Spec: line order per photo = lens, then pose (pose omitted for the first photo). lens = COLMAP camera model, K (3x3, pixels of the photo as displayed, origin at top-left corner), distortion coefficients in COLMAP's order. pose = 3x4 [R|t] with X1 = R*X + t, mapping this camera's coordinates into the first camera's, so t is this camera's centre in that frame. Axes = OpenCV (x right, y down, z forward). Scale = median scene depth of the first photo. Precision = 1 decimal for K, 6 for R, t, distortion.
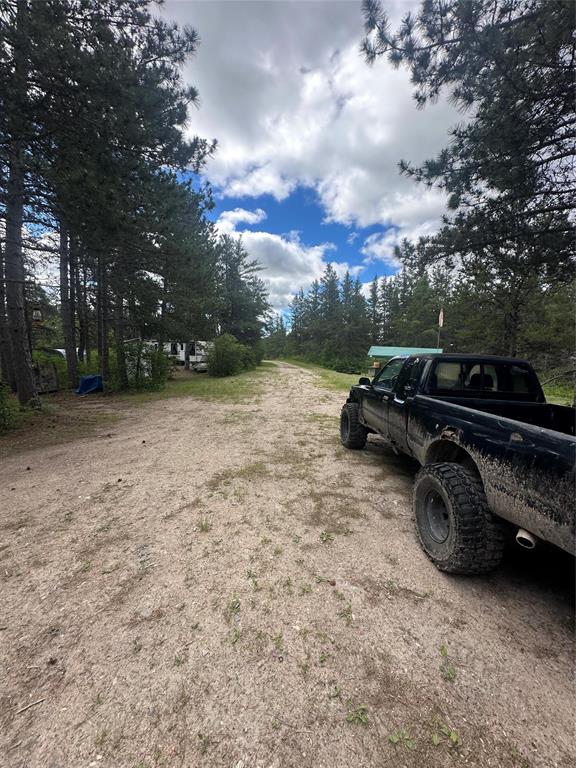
lens RADIAL K [[305.7, 0, 289.7], [0, 305.7, 378.5], [0, 0, 1]] dist [-0.001122, 0.000498]
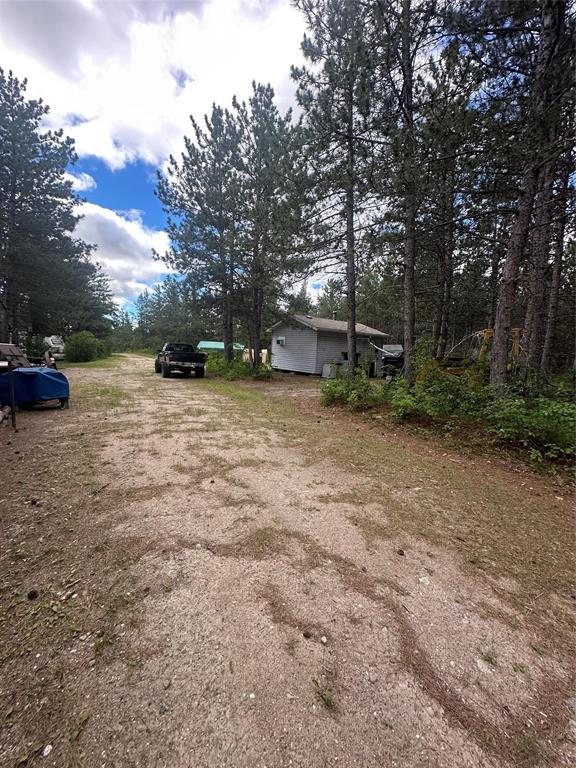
lens RADIAL K [[305.7, 0, 287.4], [0, 305.7, 384.2], [0, 0, 1]] dist [-0.001122, 0.000498]
pose [[0.898143, -0.049090, 0.436954, -0.002238], [0.034165, 0.998535, 0.041958, 0.022839], [-0.438374, -0.022755, 0.898505, -0.220789]]
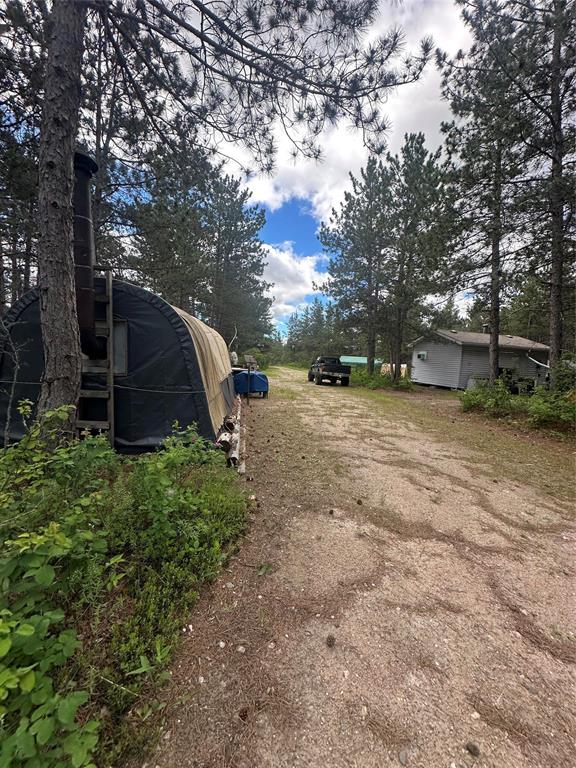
lens RADIAL K [[305.7, 0, 290.5], [0, 305.7, 384.4], [0, 0, 1]] dist [-0.001122, 0.000498]
pose [[0.999495, 0.011411, 0.029668, -0.017338], [-0.011071, 0.999872, -0.011588, 0.027427], [-0.029796, 0.011254, 0.999493, -0.253949]]
